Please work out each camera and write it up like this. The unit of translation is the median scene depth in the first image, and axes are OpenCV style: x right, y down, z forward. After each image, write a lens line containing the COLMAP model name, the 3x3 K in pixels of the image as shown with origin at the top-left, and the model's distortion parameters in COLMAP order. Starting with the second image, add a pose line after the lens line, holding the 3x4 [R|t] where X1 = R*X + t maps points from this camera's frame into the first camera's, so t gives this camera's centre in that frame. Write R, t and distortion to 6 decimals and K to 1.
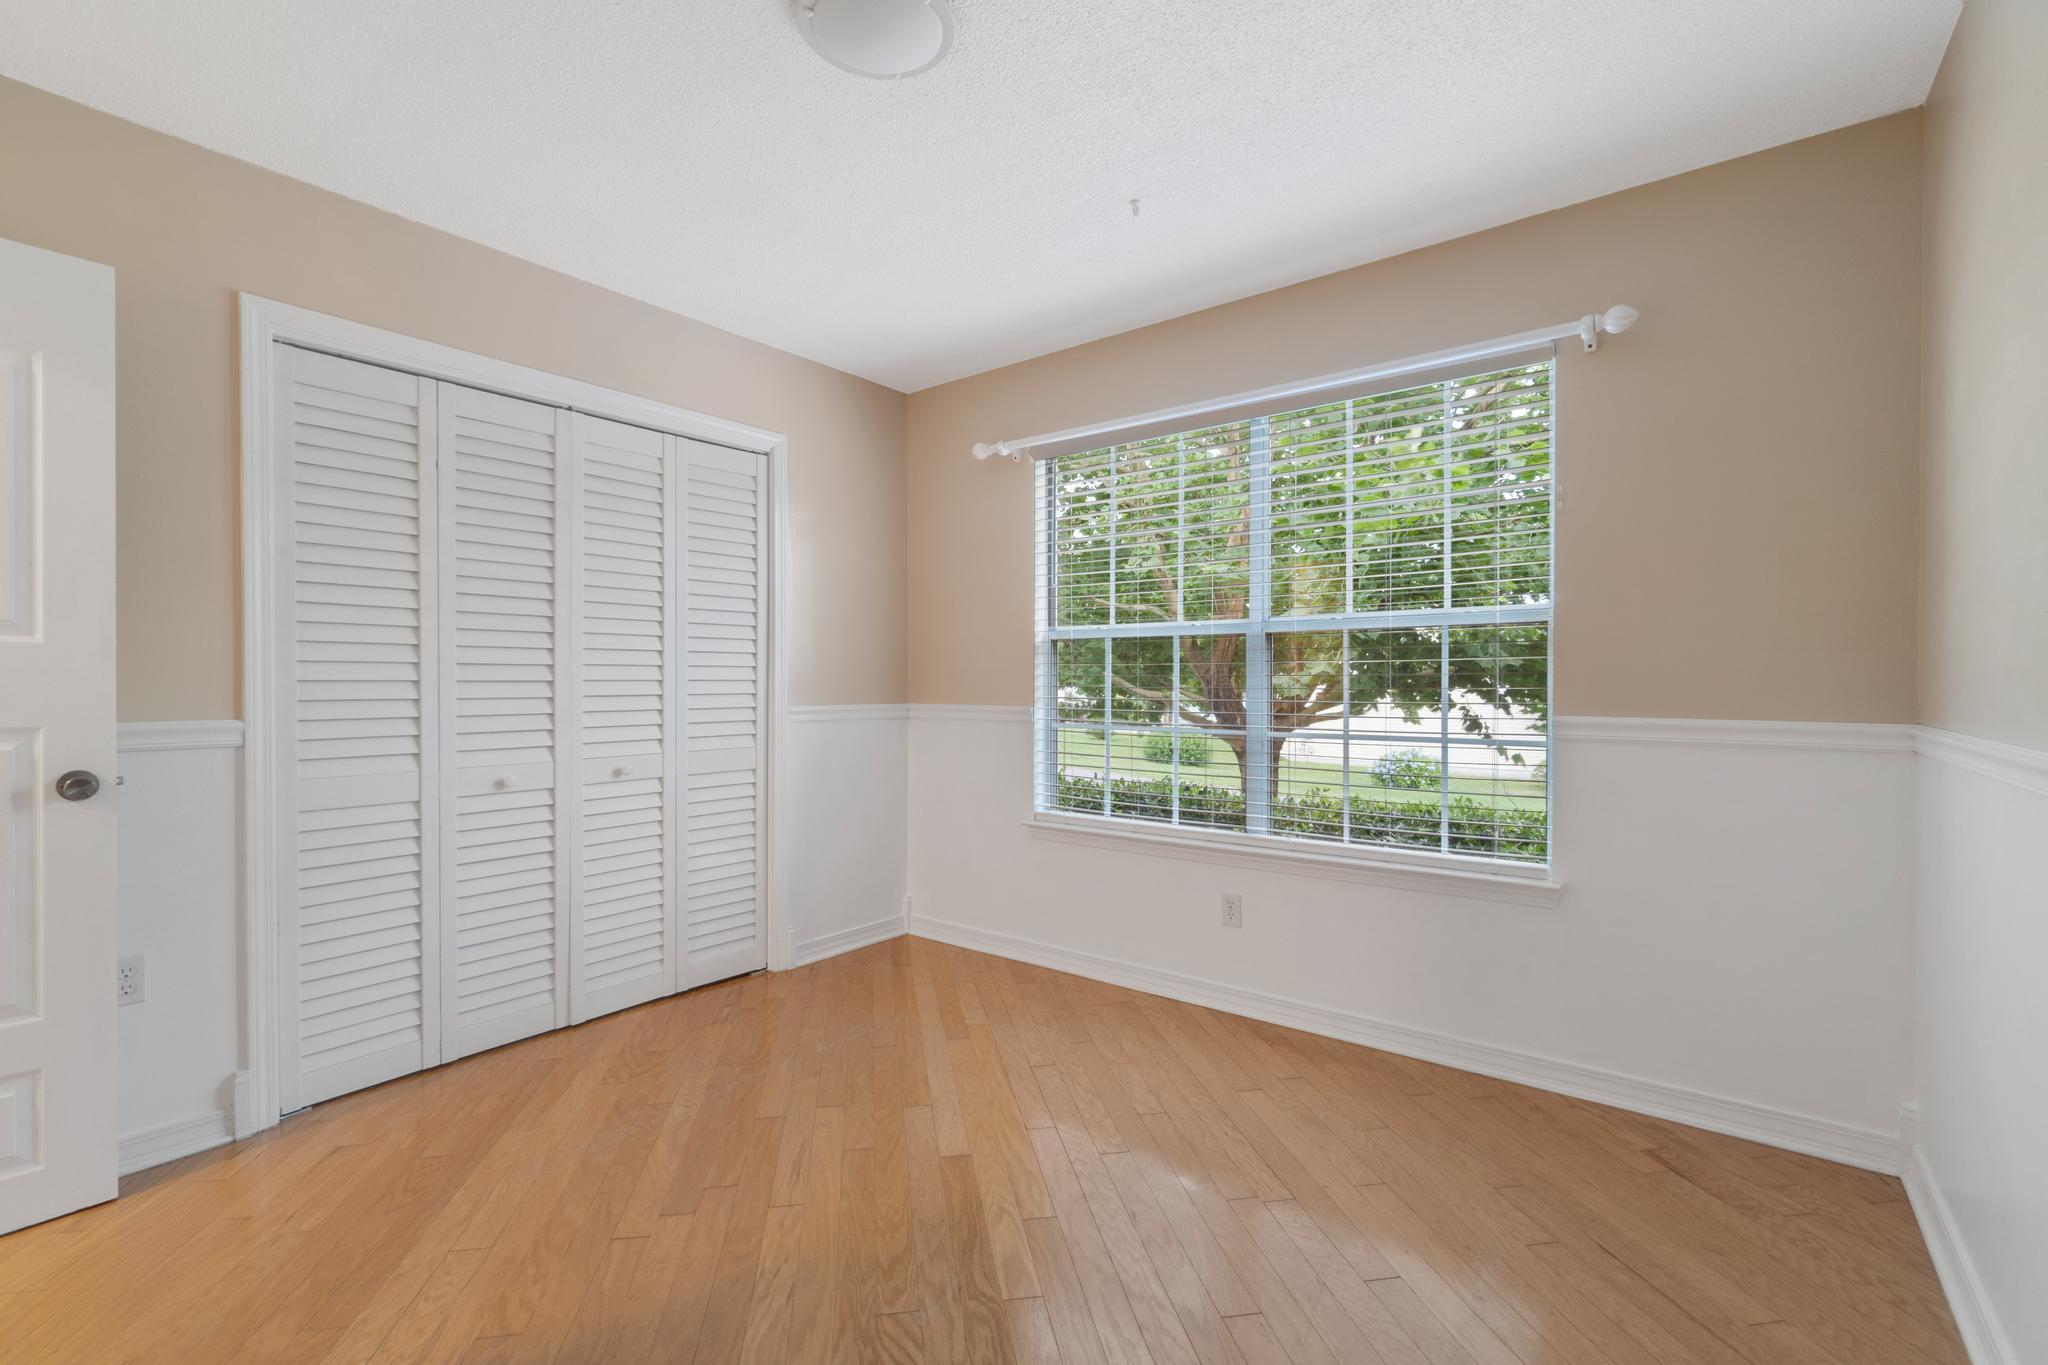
lens RADIAL K [[900.5, 0, 1020.3], [0, 900.5, 686.3], [0, 0, 1]] dist [-0.004862, 0.000917]
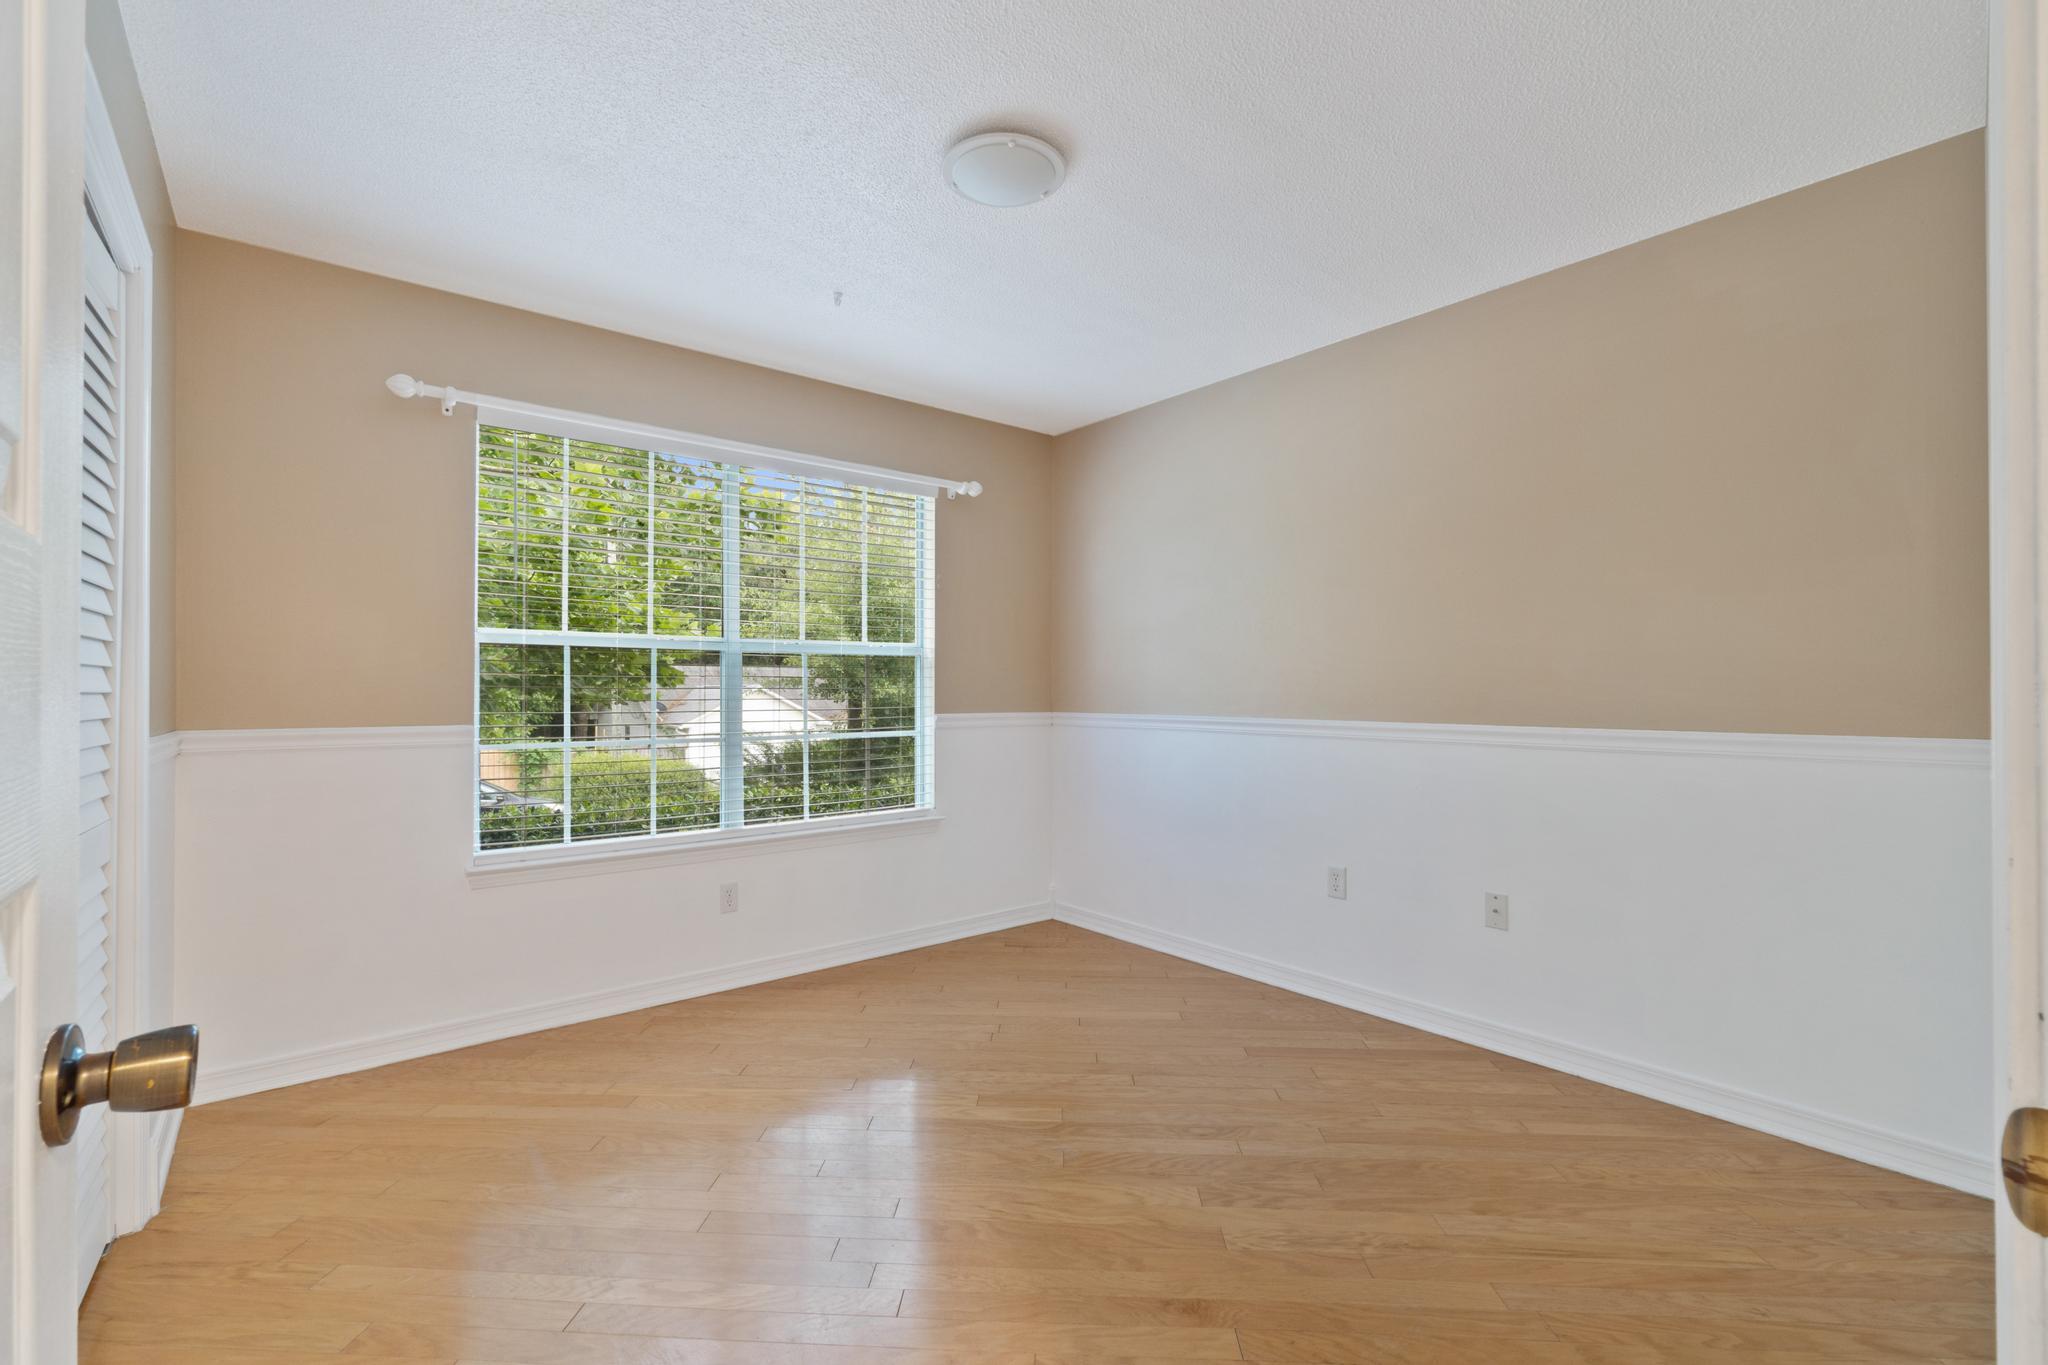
lens RADIAL K [[900.5, 0, 1024.5], [0, 900.5, 684.1], [0, 0, 1]] dist [-0.004862, 0.000917]
pose [[0.199082, 0.005367, 0.979968, -0.801651], [0.003021, 0.999977, -0.006090, -0.009295], [-0.979978, 0.004173, 0.199061, 0.420220]]
